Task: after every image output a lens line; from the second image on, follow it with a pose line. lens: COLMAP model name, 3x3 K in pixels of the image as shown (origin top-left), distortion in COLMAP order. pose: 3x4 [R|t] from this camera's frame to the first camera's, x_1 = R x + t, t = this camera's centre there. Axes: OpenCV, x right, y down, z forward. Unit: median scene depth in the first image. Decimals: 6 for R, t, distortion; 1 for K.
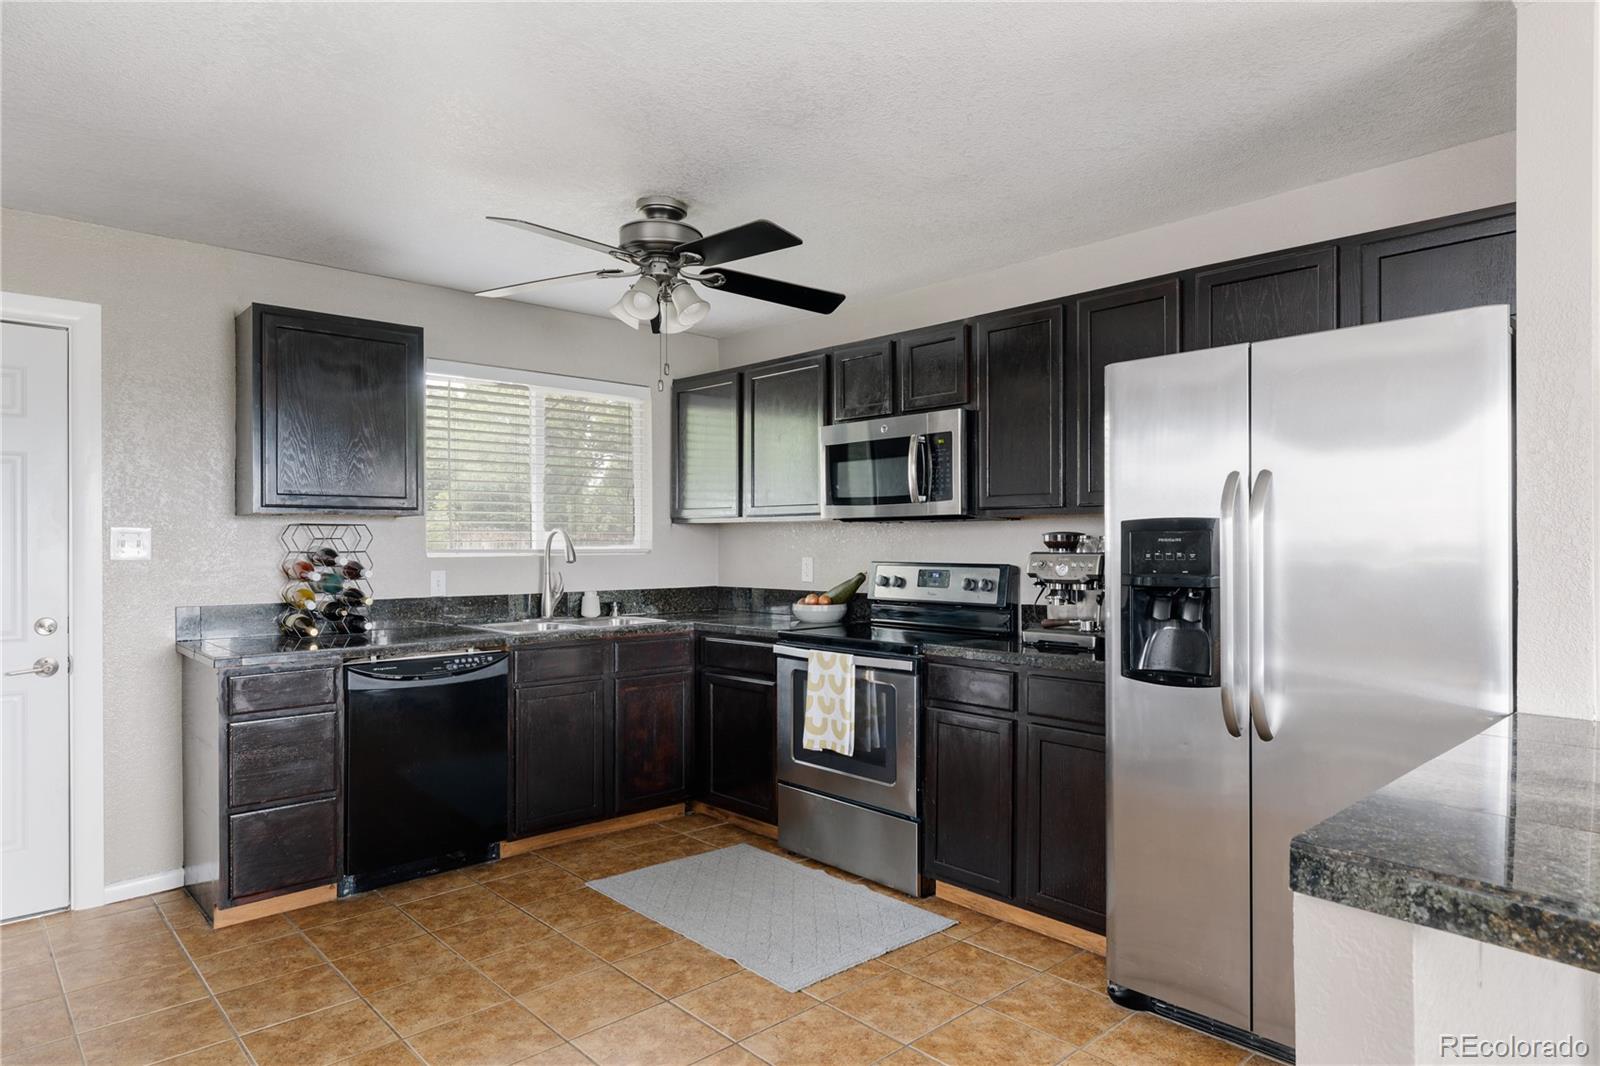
lens RADIAL K [[949.6, 0, 799.7], [0, 949.6, 541.1], [0, 0, 1]] dist [-0.002977, -0.001241]
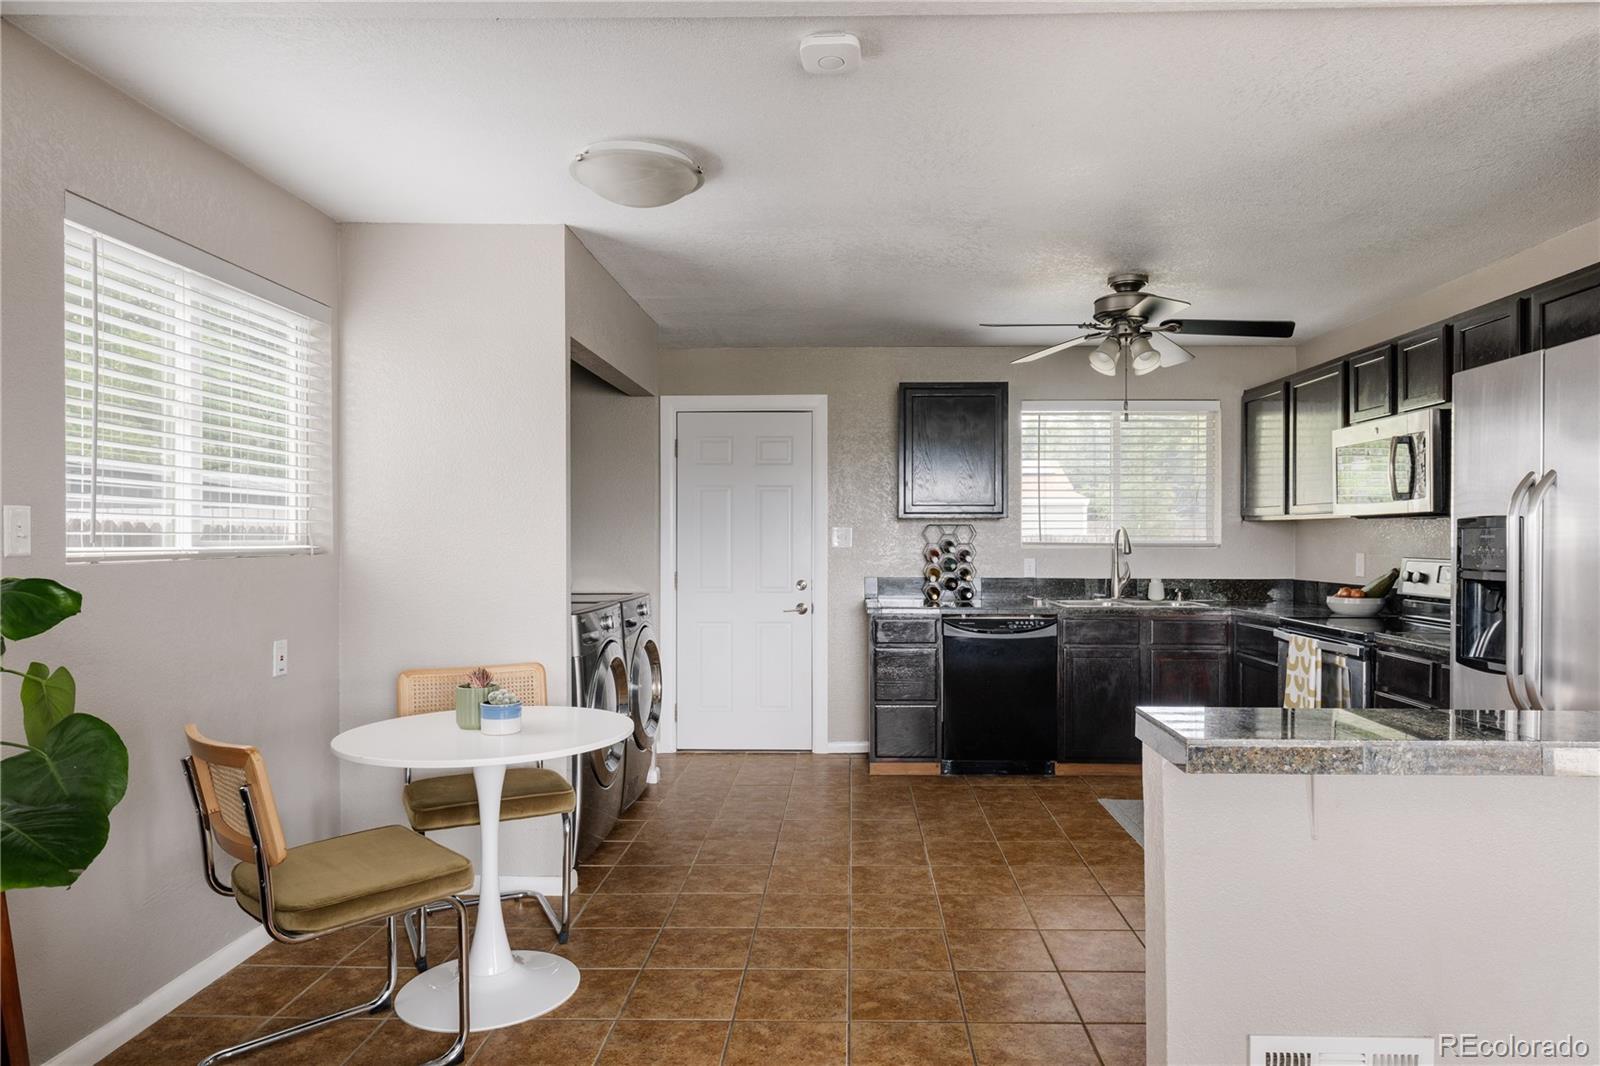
lens RADIAL K [[949.6, 0, 799.7], [0, 949.6, 541.1], [0, 0, 1]] dist [-0.002977, -0.001241]
pose [[0.703192, 0.005806, -0.710977, 0.396296], [-0.002103, 0.999979, 0.006087, -0.000747], [0.710997, -0.002785, 0.703189, -0.199959]]
